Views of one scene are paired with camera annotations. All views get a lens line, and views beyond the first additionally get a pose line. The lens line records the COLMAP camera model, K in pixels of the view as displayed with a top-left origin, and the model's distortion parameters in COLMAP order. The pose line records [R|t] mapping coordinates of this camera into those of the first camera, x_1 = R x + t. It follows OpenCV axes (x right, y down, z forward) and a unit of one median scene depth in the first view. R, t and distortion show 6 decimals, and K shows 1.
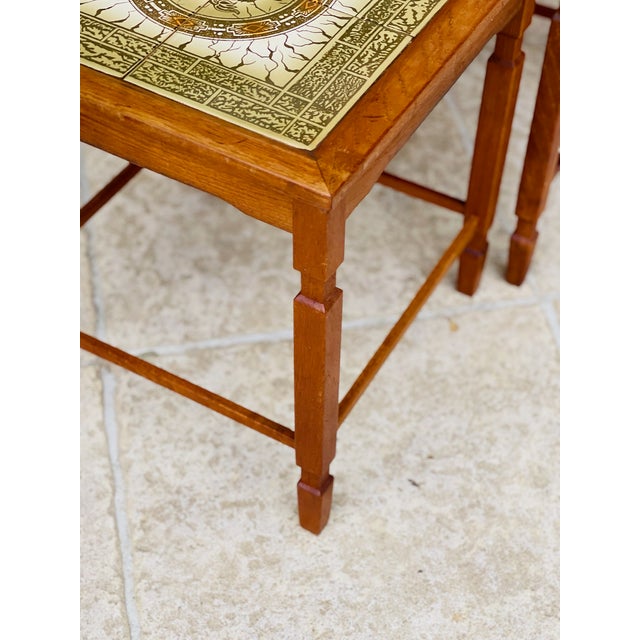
lens RADIAL K [[1198.9, 0, 320.0], [0, 1198.9, 320.0], [0, 0, 1]] dist [0.215367, -0.362114]
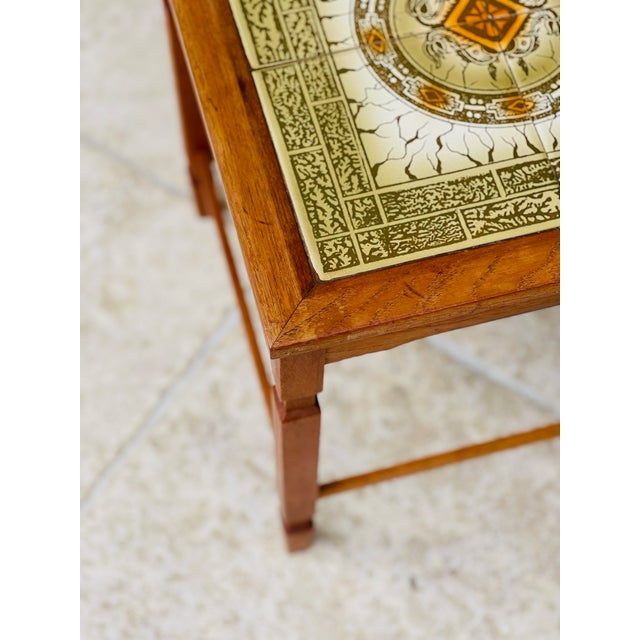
lens RADIAL K [[1198.9, 0, 320.0], [0, 1198.9, 320.0], [0, 0, 1]] dist [0.215367, -0.362114]
pose [[0.705896, 0.626146, -0.331138, 0.260065], [-0.525608, 0.776431, 0.347695, -0.372073], [0.474814, -0.071388, 0.877186, 0.241299]]
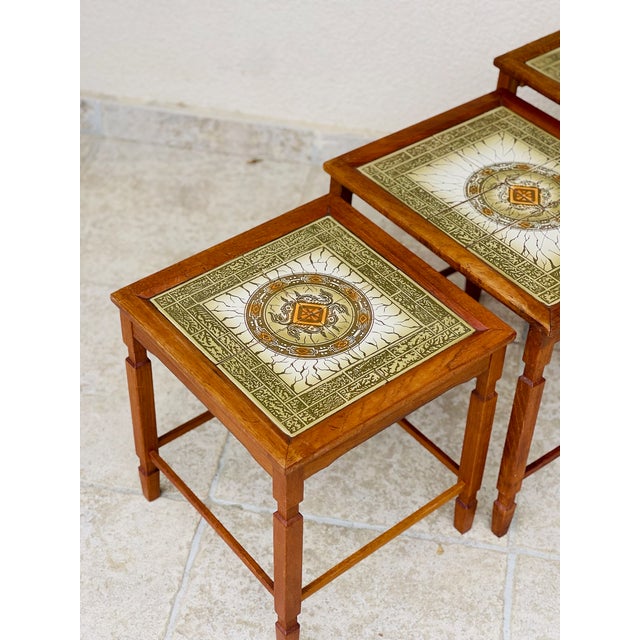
lens RADIAL K [[1198.9, 0, 320.0], [0, 1198.9, 320.0], [0, 0, 1]] dist [0.215367, -0.362114]
pose [[0.929612, 0.253020, -0.267960, 0.417562], [-0.275437, 0.960069, -0.049012, -0.209851], [0.244859, 0.119368, 0.962183, -0.639080]]
